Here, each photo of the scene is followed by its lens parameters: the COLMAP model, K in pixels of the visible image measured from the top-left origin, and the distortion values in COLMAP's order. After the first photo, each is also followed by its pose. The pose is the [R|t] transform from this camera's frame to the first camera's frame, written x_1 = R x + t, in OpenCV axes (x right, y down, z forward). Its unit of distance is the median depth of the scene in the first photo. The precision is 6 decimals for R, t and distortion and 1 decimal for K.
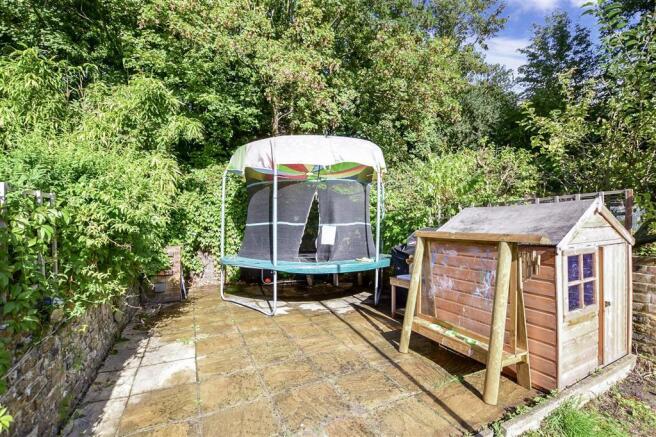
lens RADIAL K [[290.3, 0, 328.0], [0, 290.3, 218.5], [0, 0, 1]] dist [-0.022995, 0.000618]
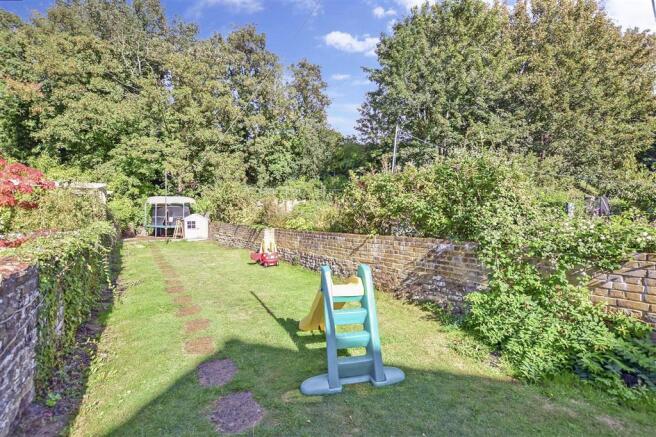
lens RADIAL K [[290.3, 0, 328.0], [0, 290.3, 218.5], [0, 0, 1]] dist [-0.022995, 0.000618]
pose [[0.989222, -0.000943, 0.146422, 1.325331], [-0.001995, 0.999800, 0.019916, -0.036909], [-0.146412, -0.019993, 0.989022, -2.810465]]
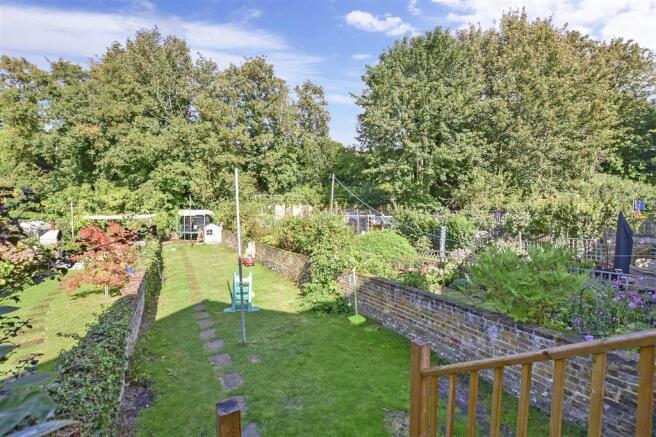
lens RADIAL K [[292.6, 0, 336.2], [0, 292.6, 216.1], [0, 0, 1]] dist [-0.026134, -0.000151]
pose [[0.996820, -0.007496, 0.079336, 1.839476], [0.004142, 0.999094, 0.042357, -0.311781], [-0.079582, -0.041893, 0.995948, -3.911669]]
